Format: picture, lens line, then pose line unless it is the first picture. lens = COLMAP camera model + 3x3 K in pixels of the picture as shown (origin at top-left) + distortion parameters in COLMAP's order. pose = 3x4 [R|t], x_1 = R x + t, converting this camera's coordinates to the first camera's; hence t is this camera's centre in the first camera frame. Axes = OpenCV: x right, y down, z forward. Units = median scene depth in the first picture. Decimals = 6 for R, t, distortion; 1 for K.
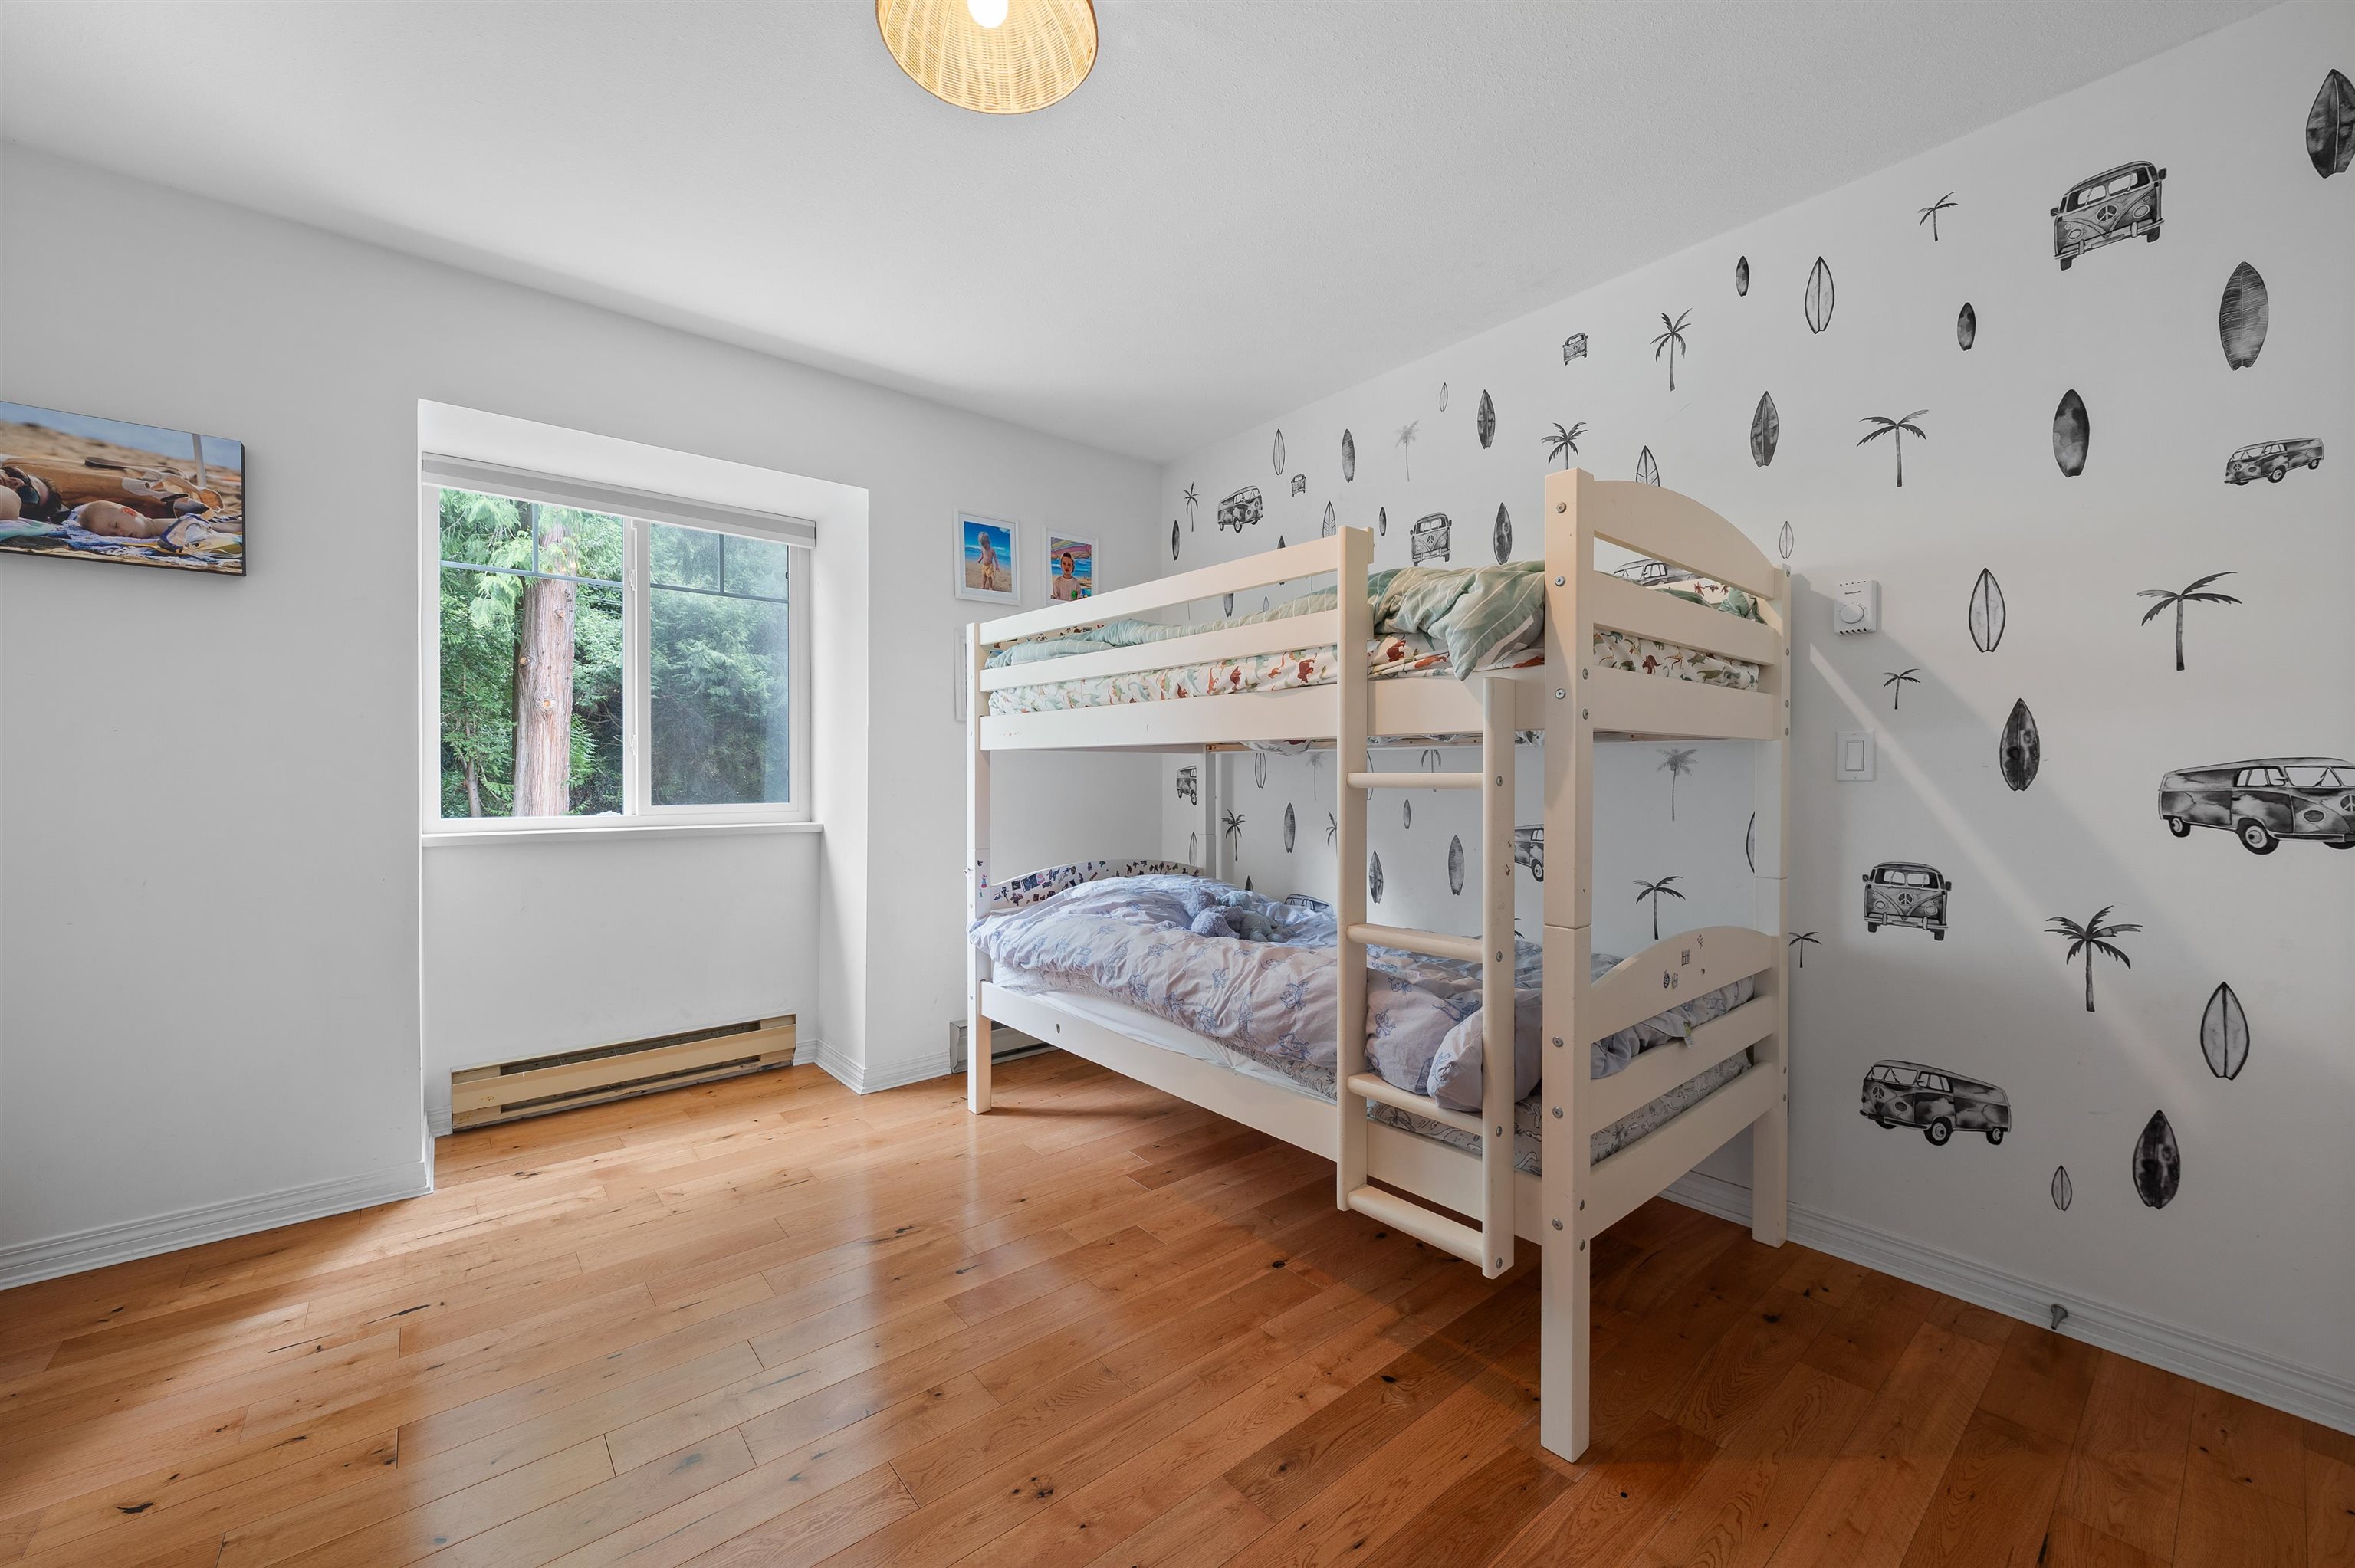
lens RADIAL K [[930.4, 0, 1172.1], [0, 930.4, 780.7], [0, 0, 1]] dist [-0.005699, 0.001322]
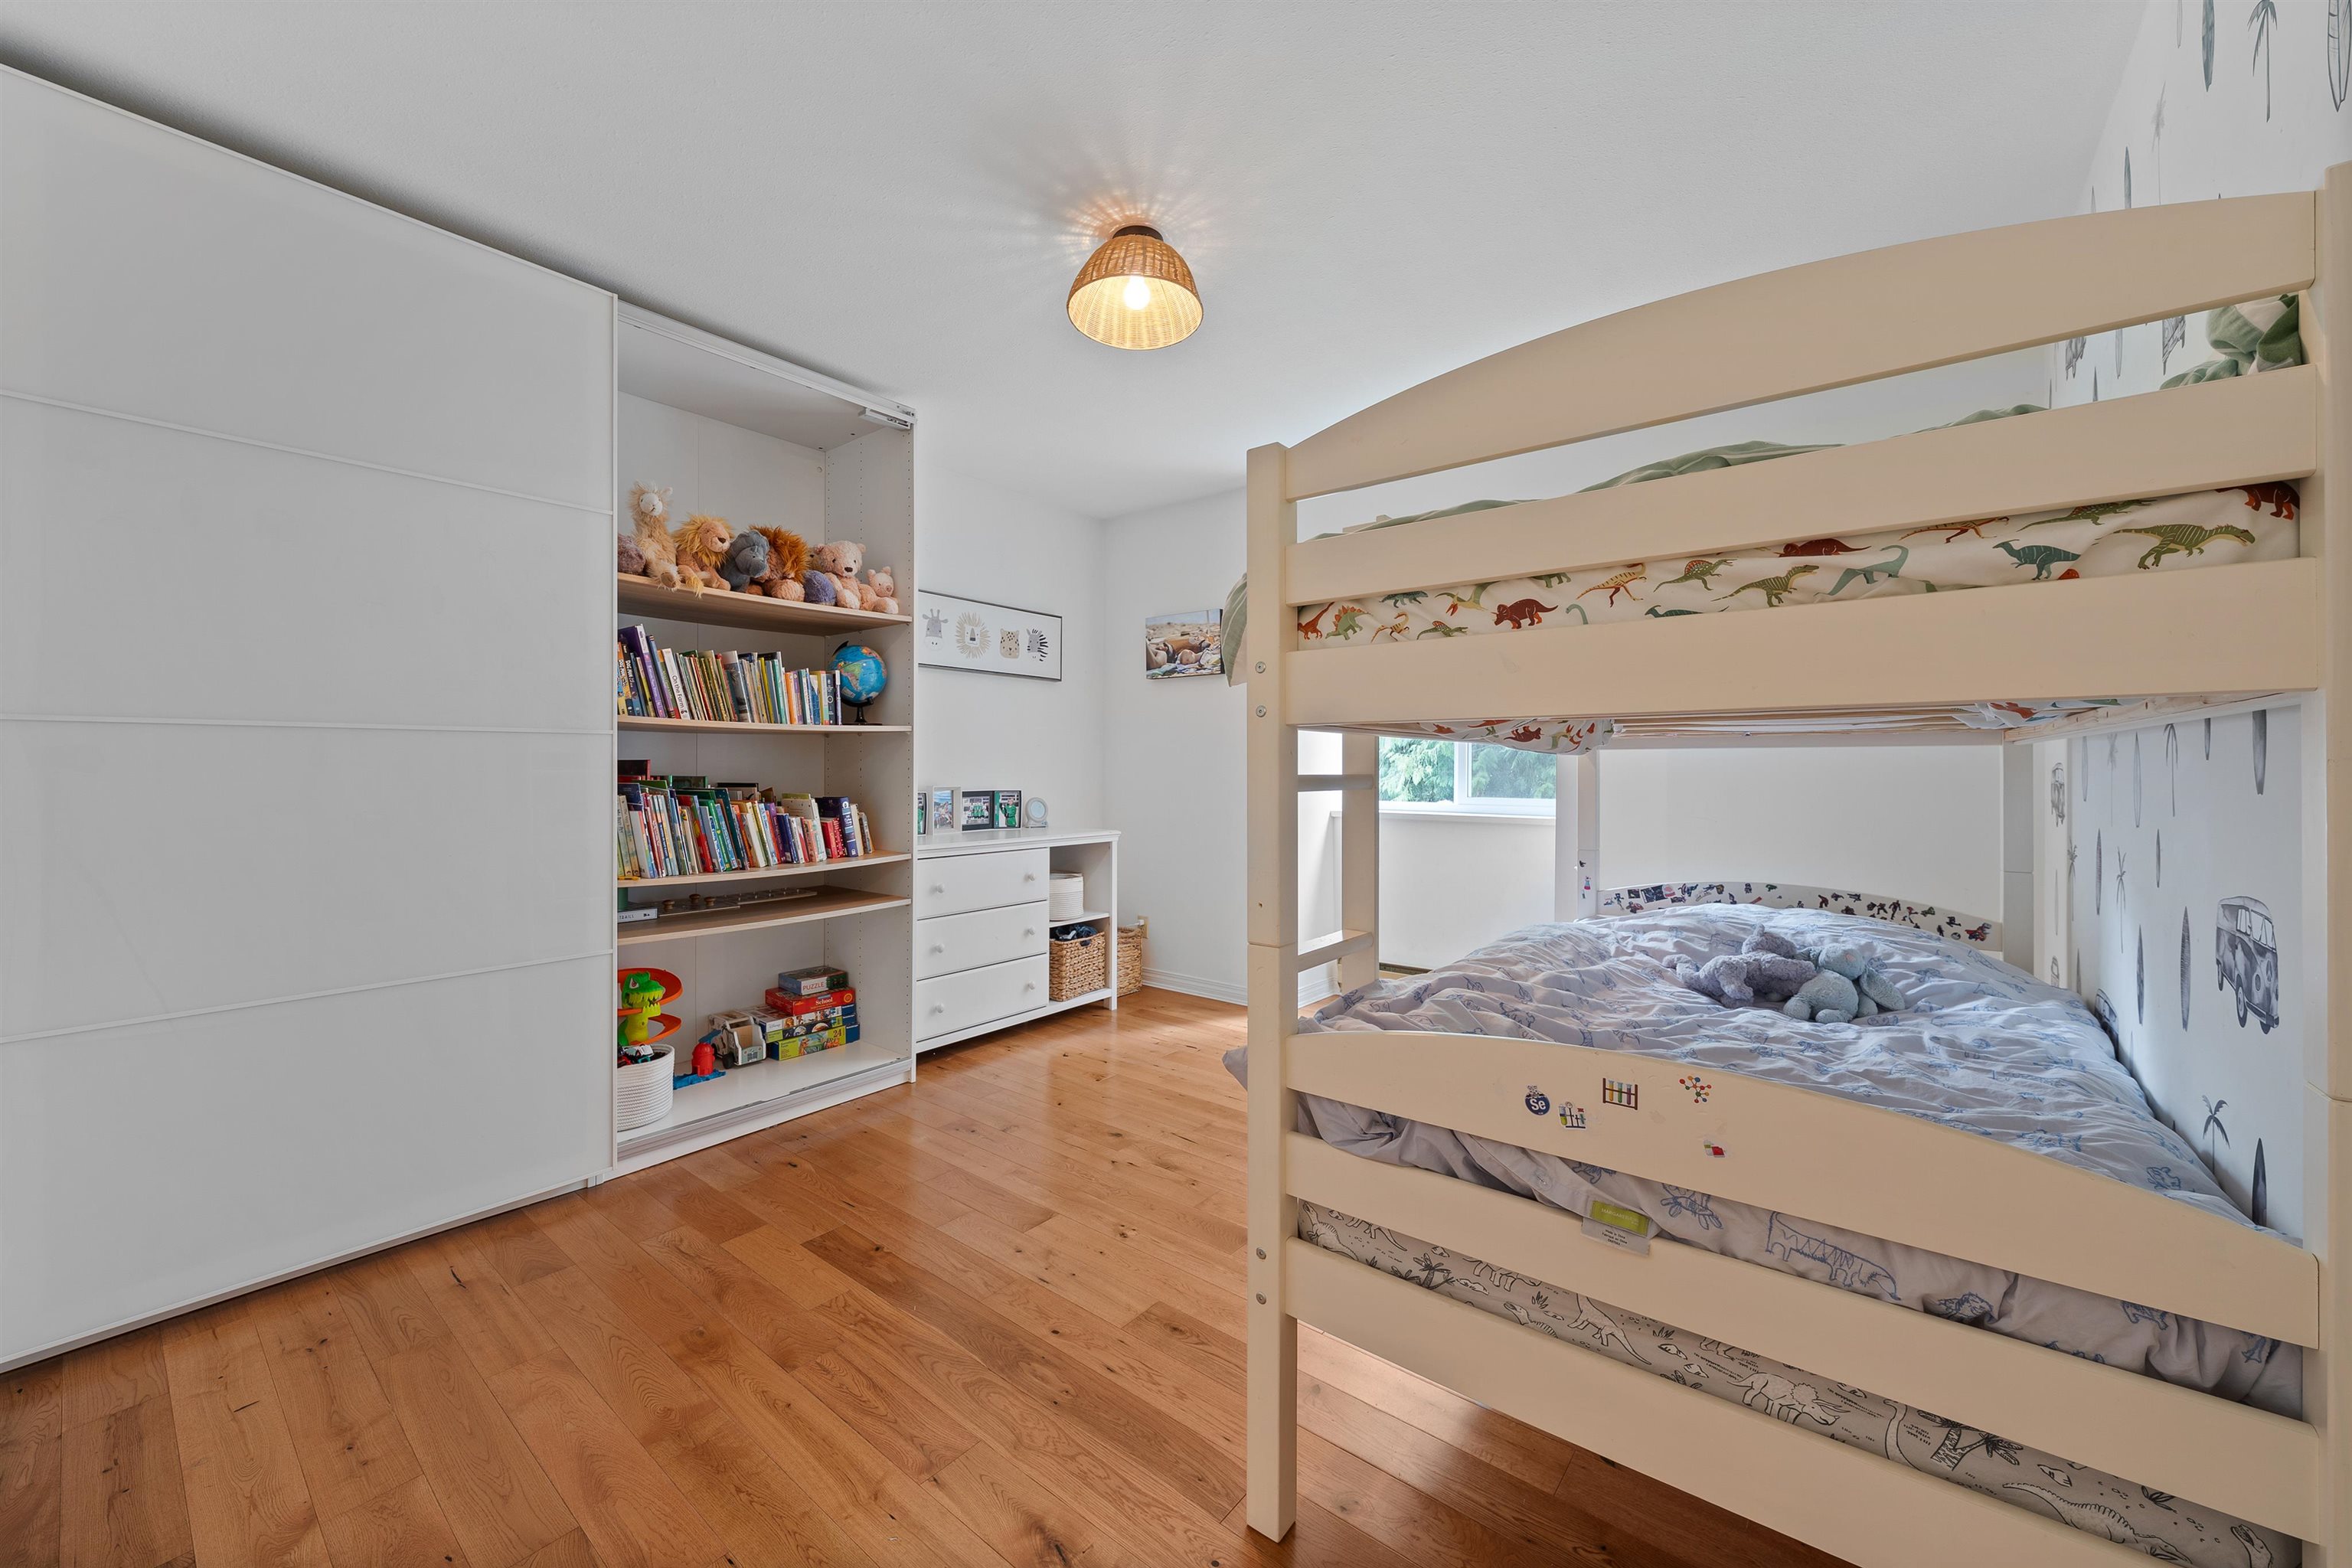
lens RADIAL K [[868.4, 0, 1173.1], [0, 868.4, 770.2], [0, 0, 1]] dist [-0.002317, -0.000198]
pose [[0.191454, 0.001505, -0.981501, 0.688306], [-0.010889, 0.999941, -0.000591, -0.006912], [0.981441, 0.010801, 0.191459, 0.433893]]
